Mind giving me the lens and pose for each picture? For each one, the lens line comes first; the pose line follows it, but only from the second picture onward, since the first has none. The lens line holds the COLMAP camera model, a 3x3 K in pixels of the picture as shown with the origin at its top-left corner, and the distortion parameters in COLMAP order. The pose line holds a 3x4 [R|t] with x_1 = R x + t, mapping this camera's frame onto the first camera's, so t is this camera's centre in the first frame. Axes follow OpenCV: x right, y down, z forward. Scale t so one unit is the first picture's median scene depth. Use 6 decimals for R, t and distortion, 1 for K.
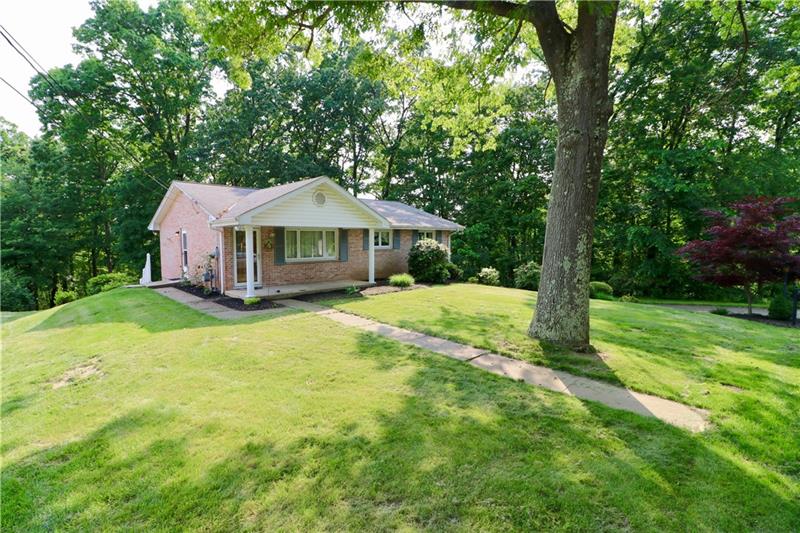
lens RADIAL K [[371.6, 0, 391.0], [0, 371.6, 261.3], [0, 0, 1]] dist [0.000518, -0.013331]
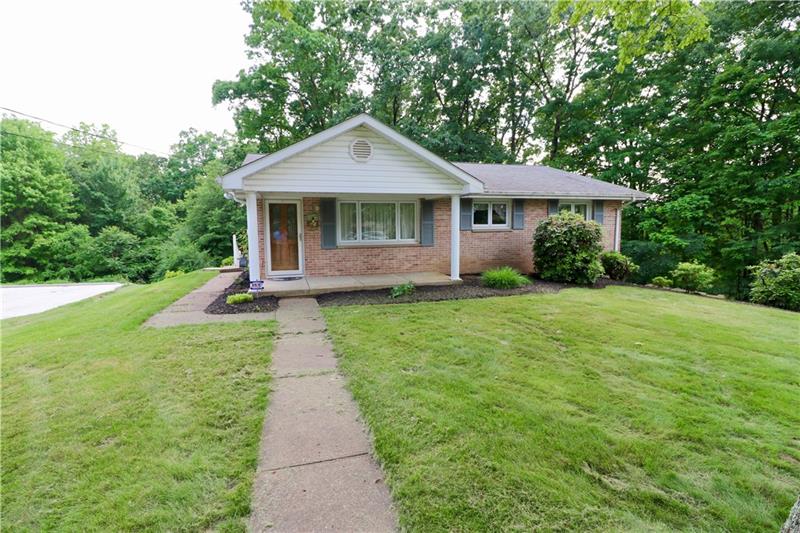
lens RADIAL K [[371.6, 0, 391.0], [0, 371.6, 261.3], [0, 0, 1]] dist [0.000518, -0.013331]
pose [[0.891478, 0.032609, -0.451889, 0.113316], [-0.017635, 0.999148, 0.037310, 0.003424], [0.452721, -0.025292, 0.891294, 0.301764]]
